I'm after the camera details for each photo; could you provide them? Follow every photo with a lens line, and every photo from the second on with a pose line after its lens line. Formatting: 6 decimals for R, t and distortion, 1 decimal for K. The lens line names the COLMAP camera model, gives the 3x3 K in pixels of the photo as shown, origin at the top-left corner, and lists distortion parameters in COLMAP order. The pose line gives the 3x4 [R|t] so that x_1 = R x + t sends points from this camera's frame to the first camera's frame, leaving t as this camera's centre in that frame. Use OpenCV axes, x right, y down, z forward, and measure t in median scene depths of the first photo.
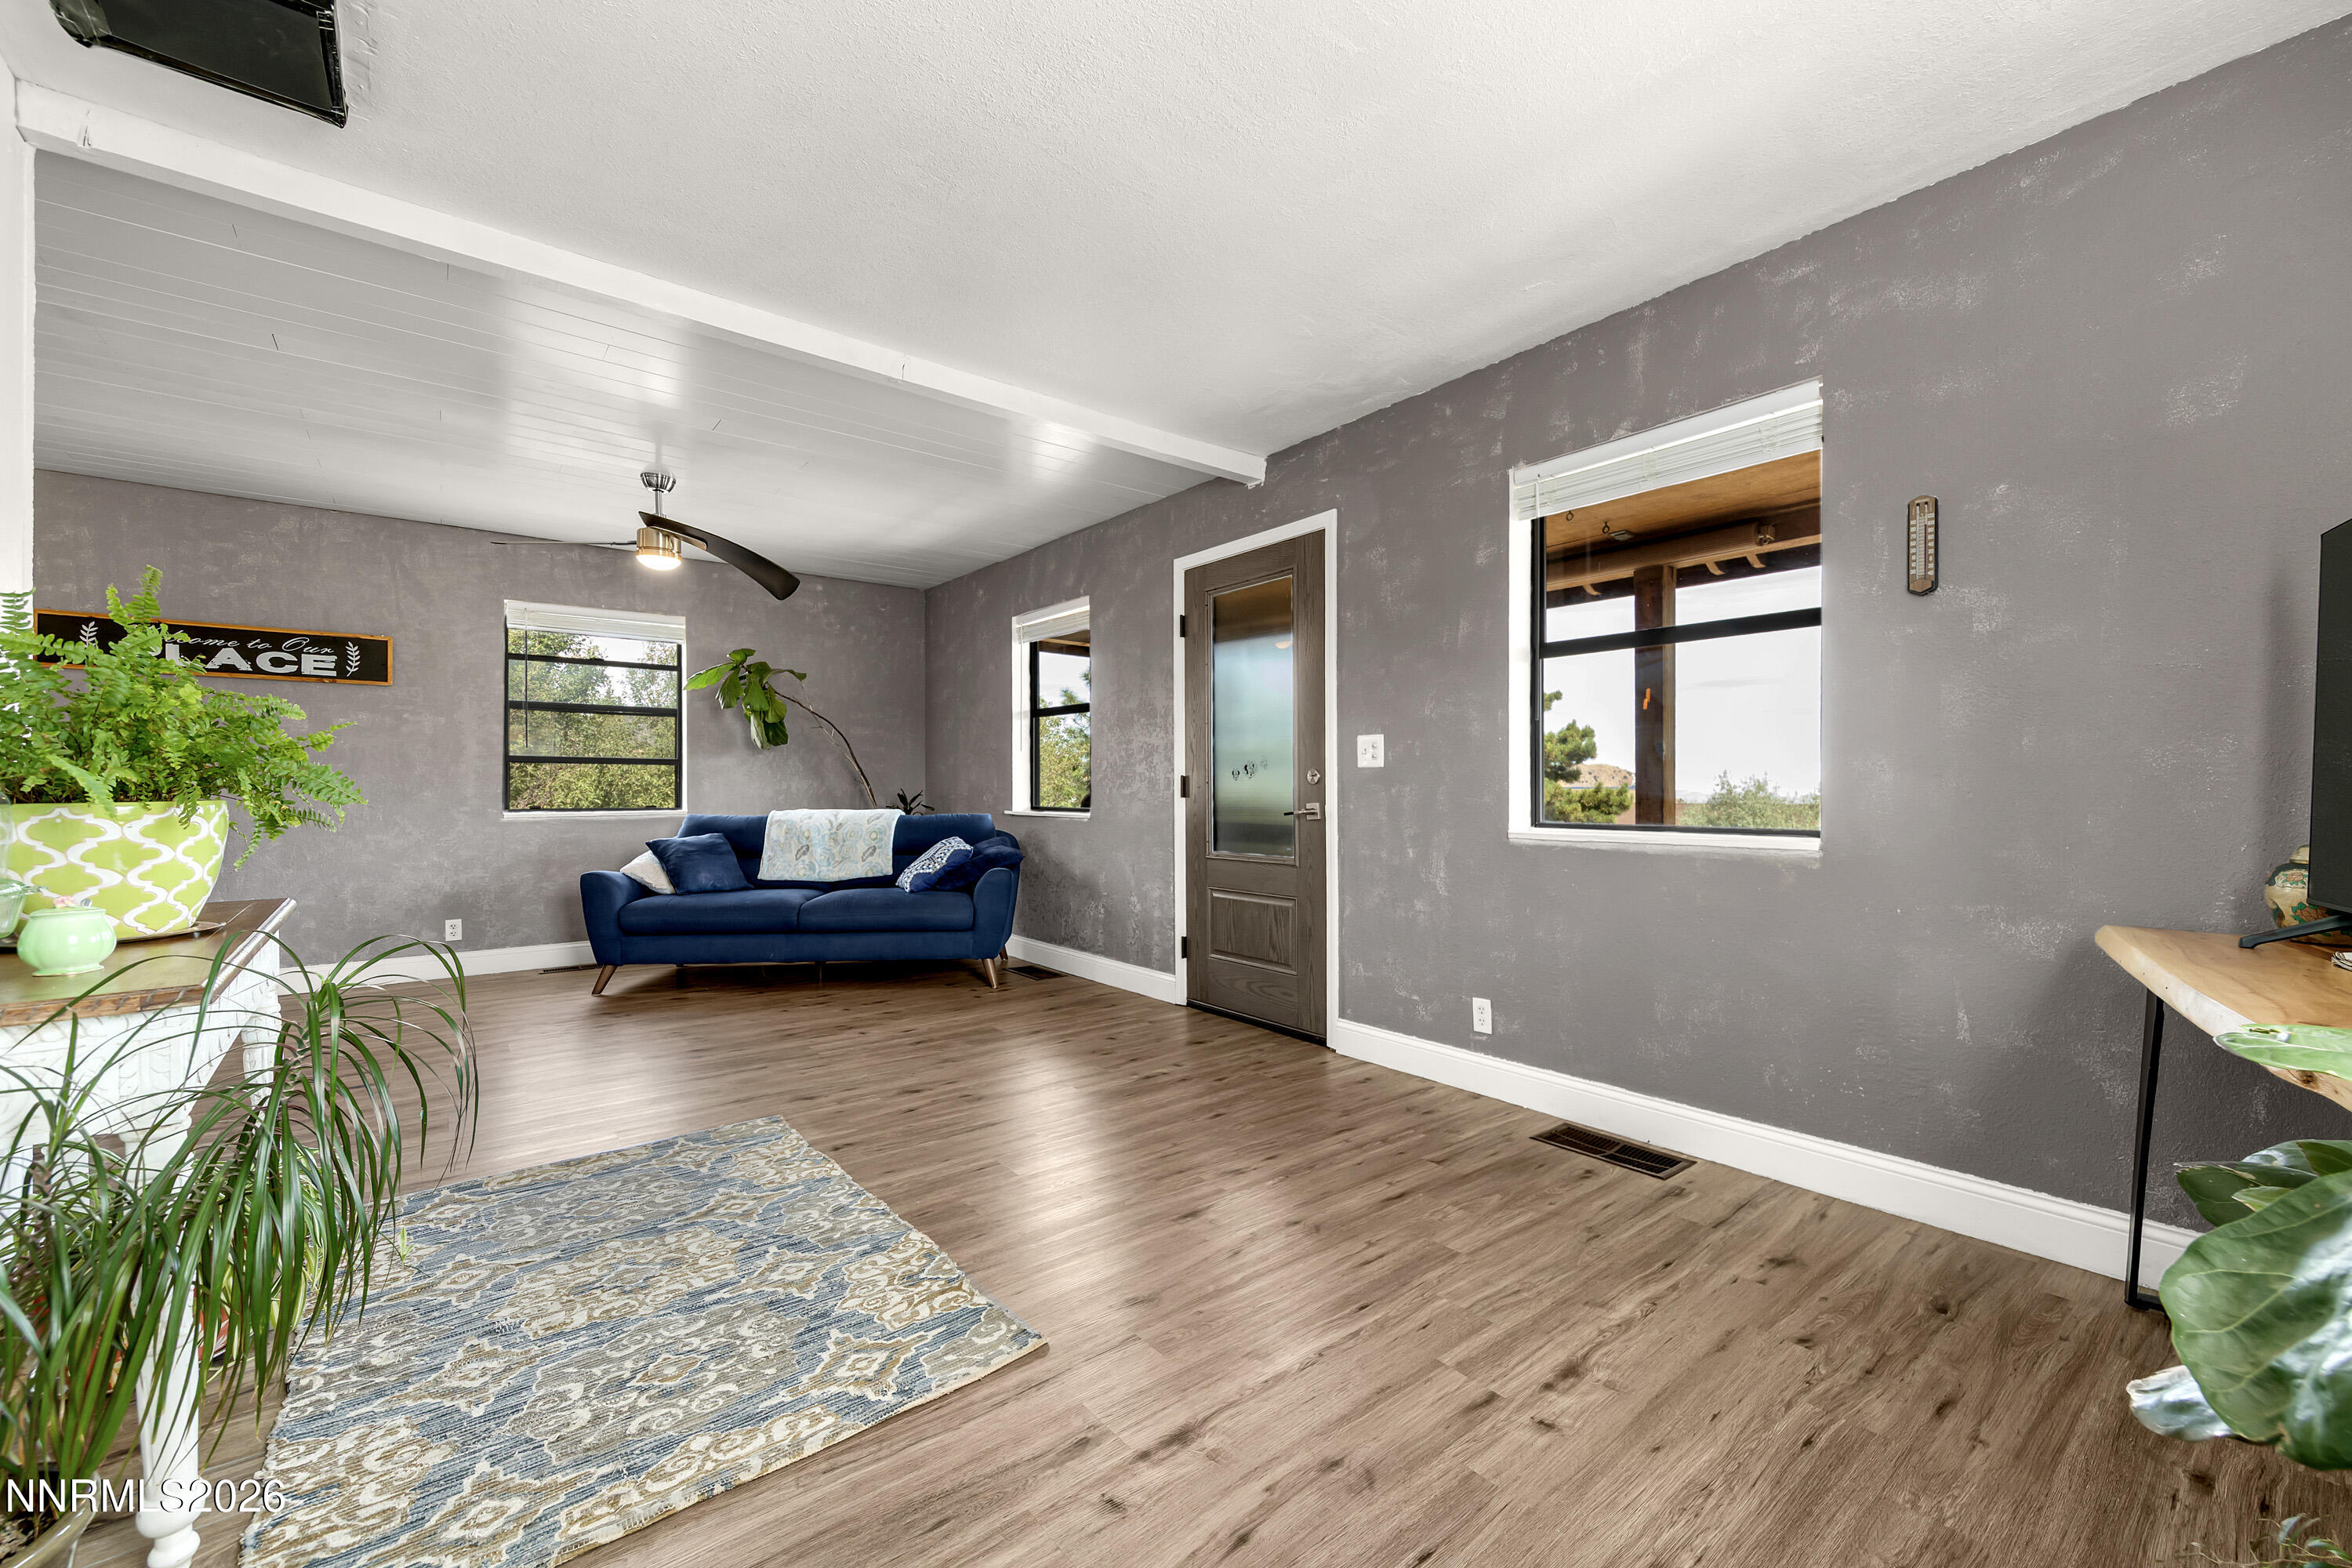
lens RADIAL K [[951.8, 0, 1211.3], [0, 951.8, 790.5], [0, 0, 1]] dist [0.005647, -0.002052]
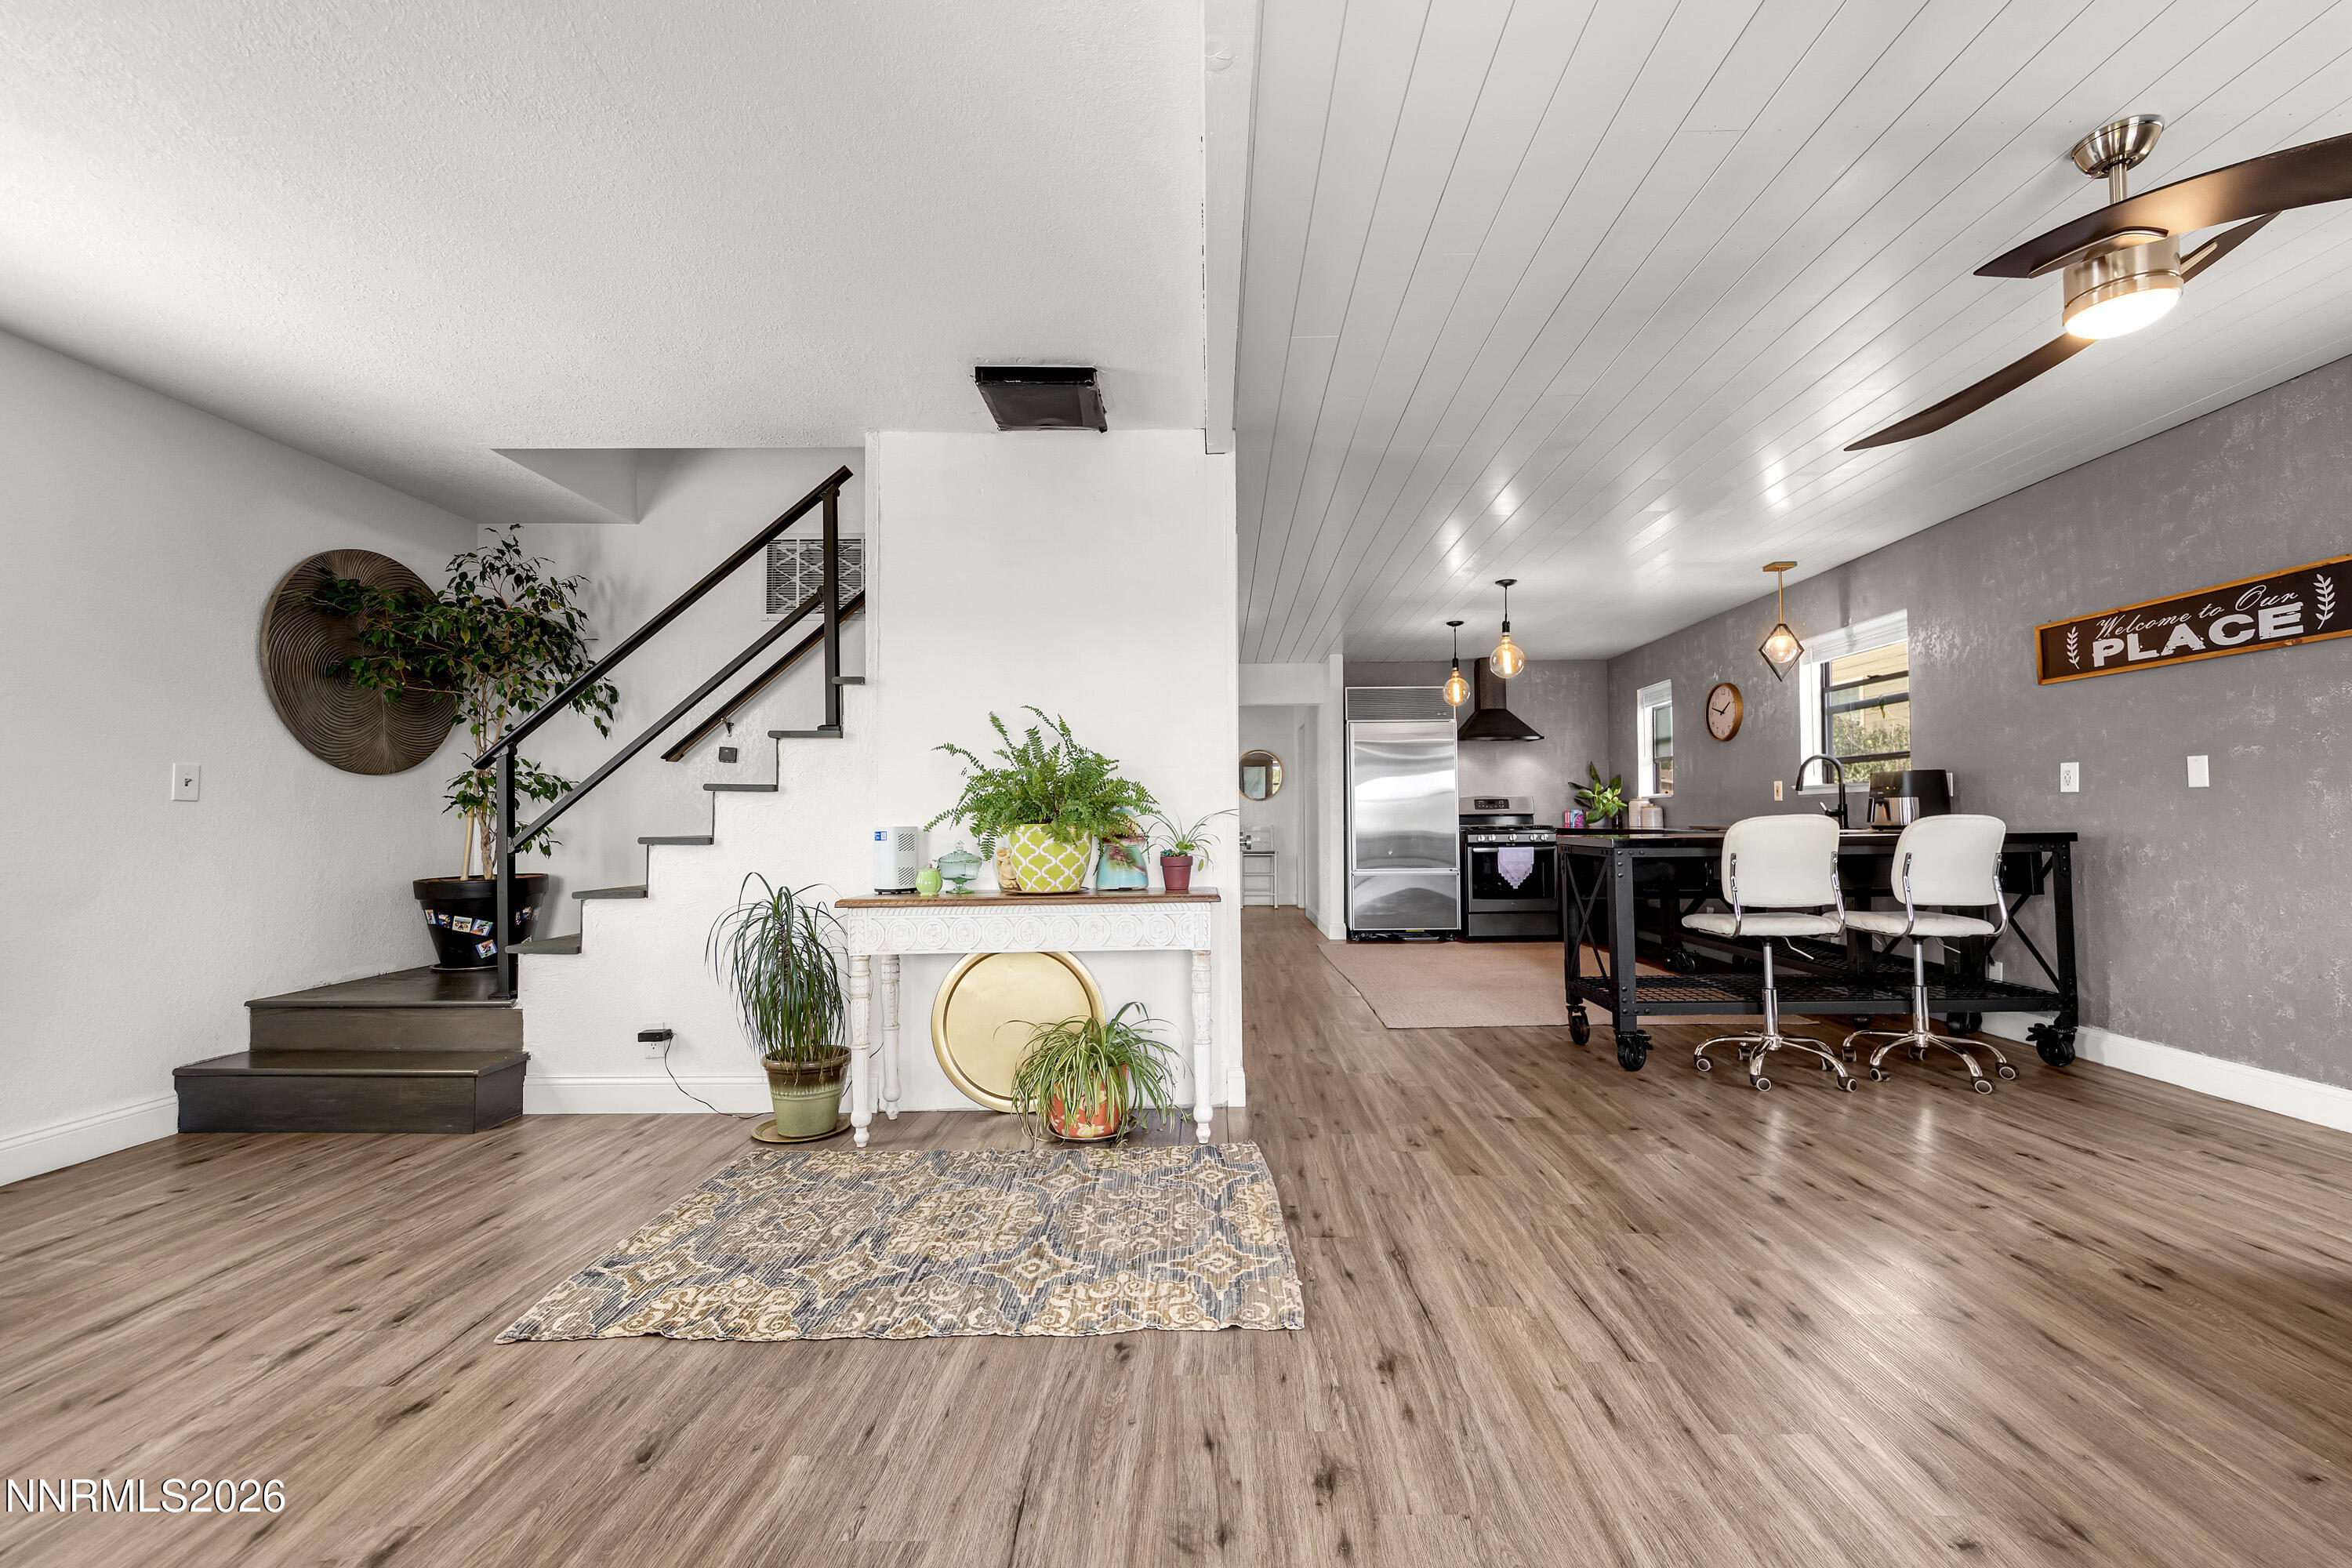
lens RADIAL K [[934.0, 0, 1202.8], [0, 934.0, 810.9], [0, 0, 1]] dist [0.005656, -0.000586]
pose [[-0.640996, -0.001386, -0.767543, 0.059158], [0.008830, 0.999919, -0.009181, -0.000231], [0.767494, -0.012662, -0.640932, 1.054919]]
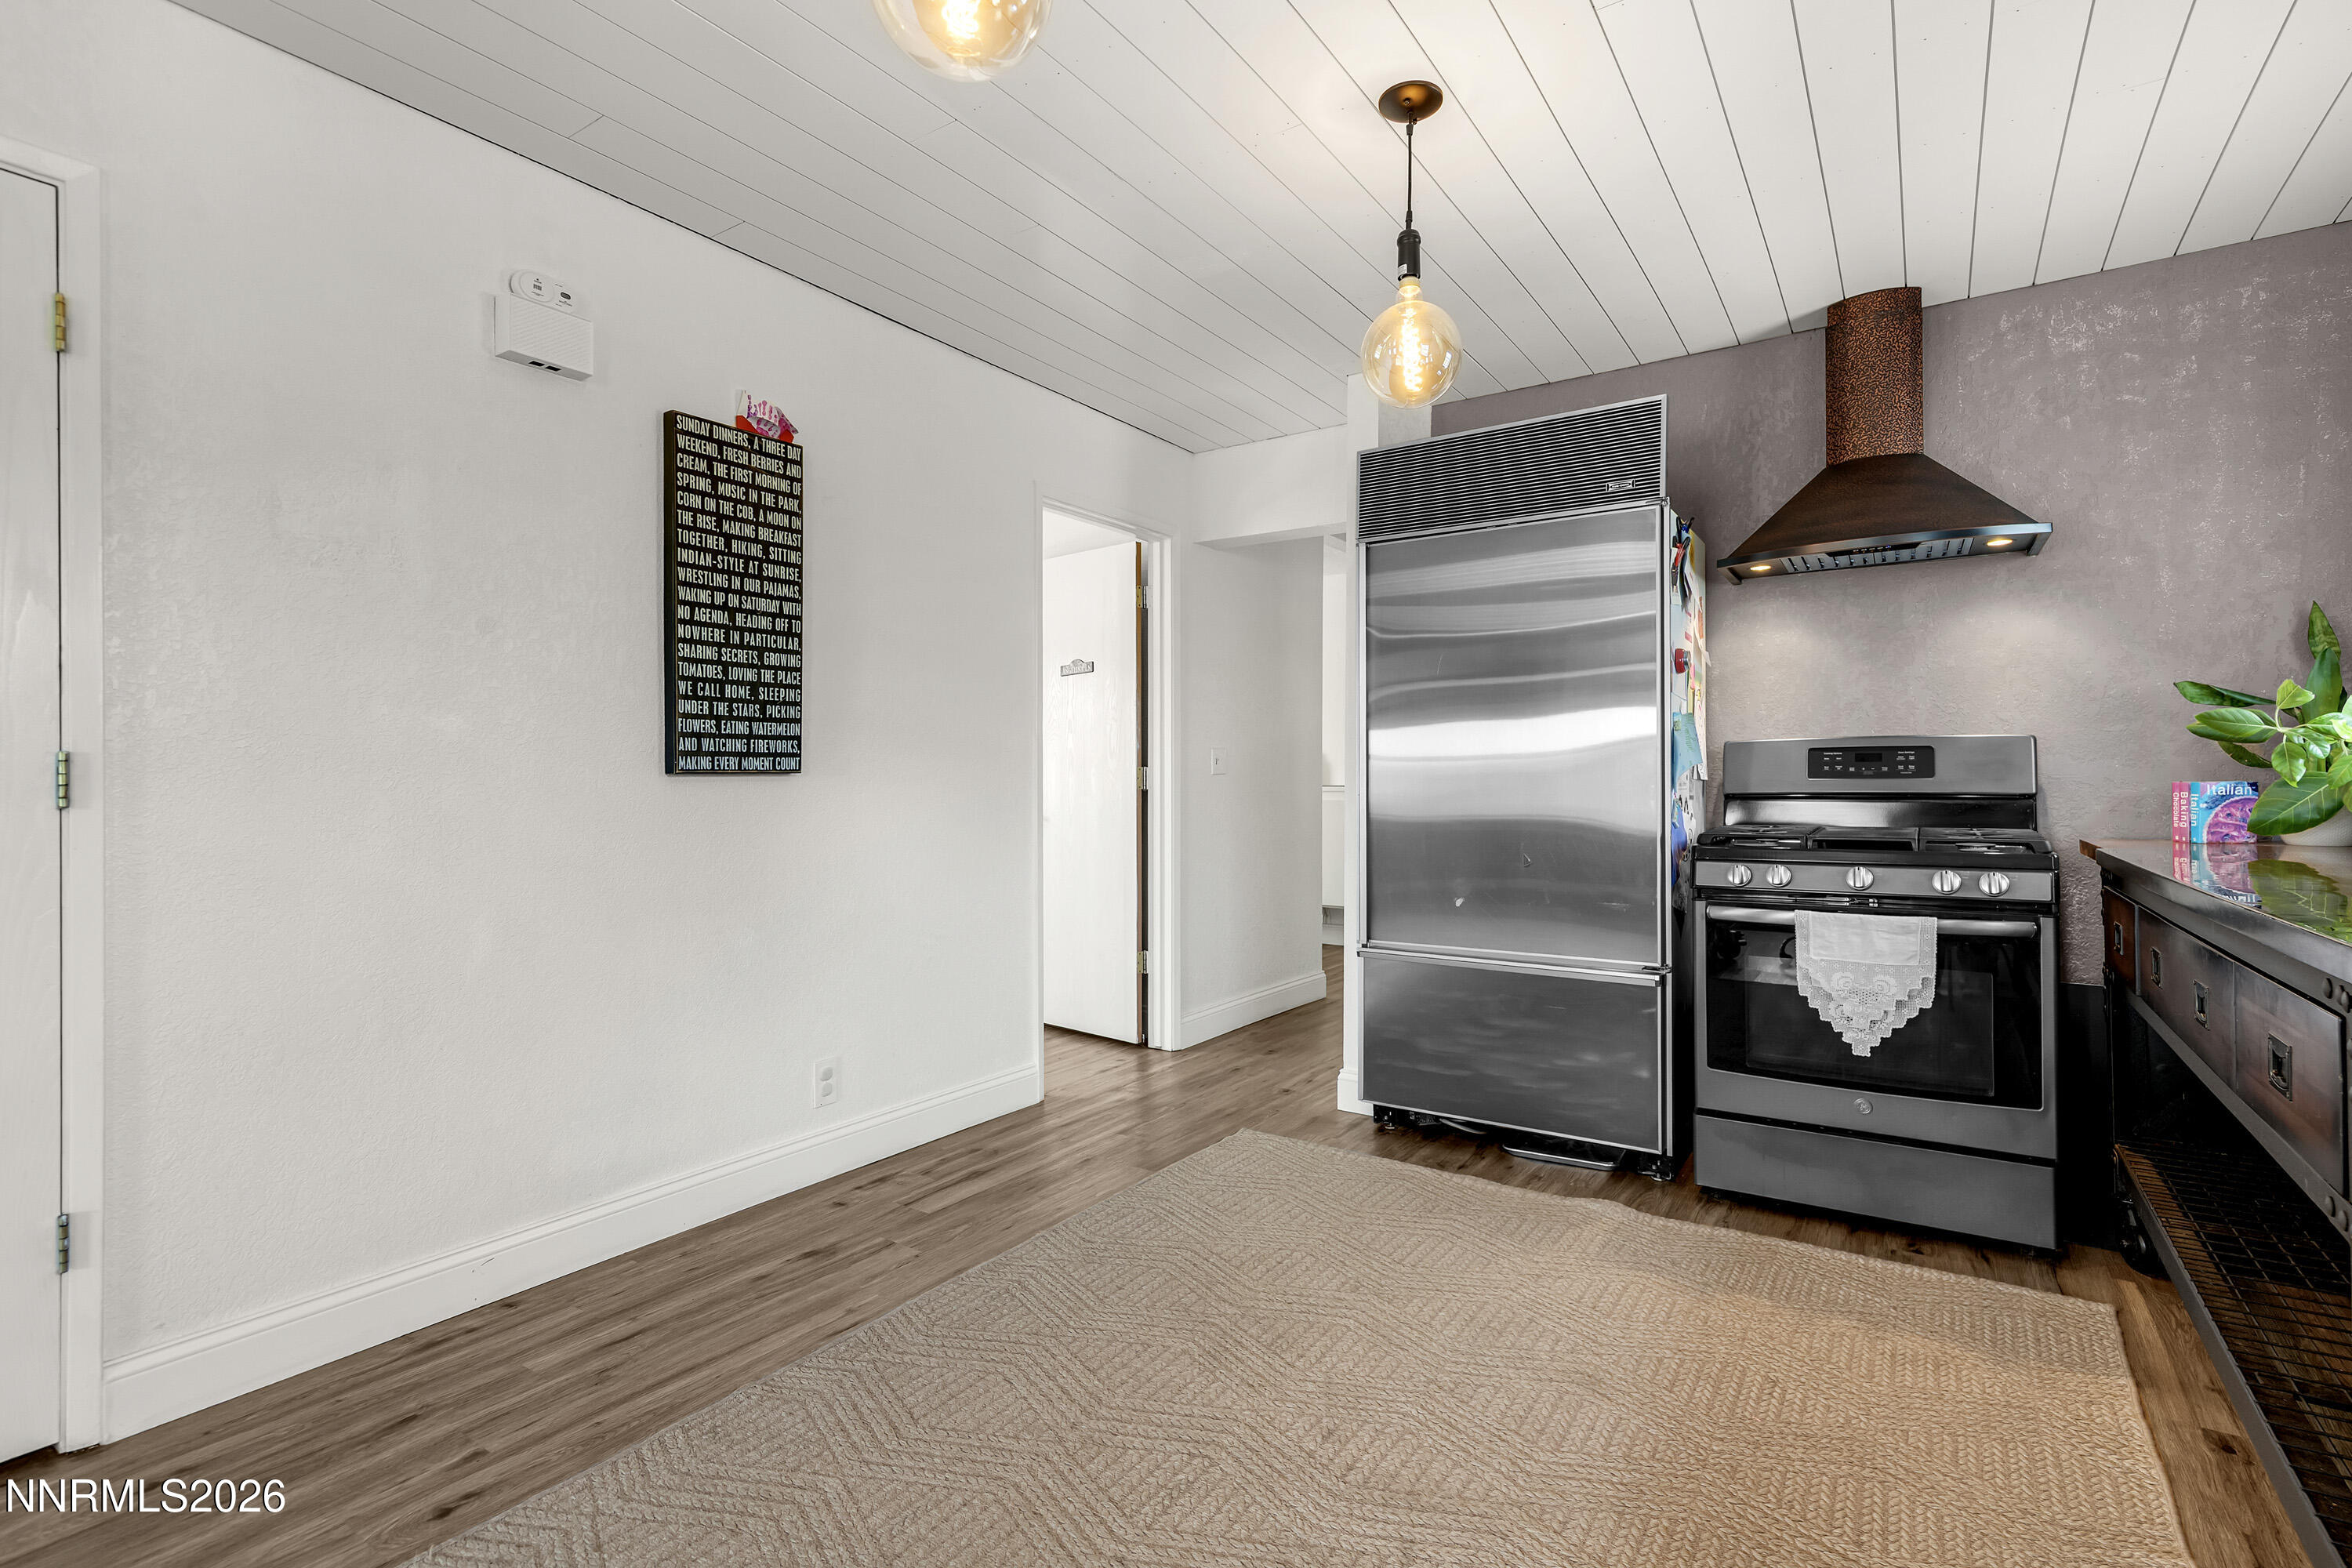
lens RADIAL K [[1056.3, 0, 1231.8], [0, 1056.3, 774.8], [0, 0, 1]] dist [0.004734, 0.000055]
pose [[-0.952443, -0.000121, -0.304717, -1.370341], [0.000576, 0.999997, -0.002199, -0.018277], [0.304716, -0.002270, -0.952441, 0.775528]]
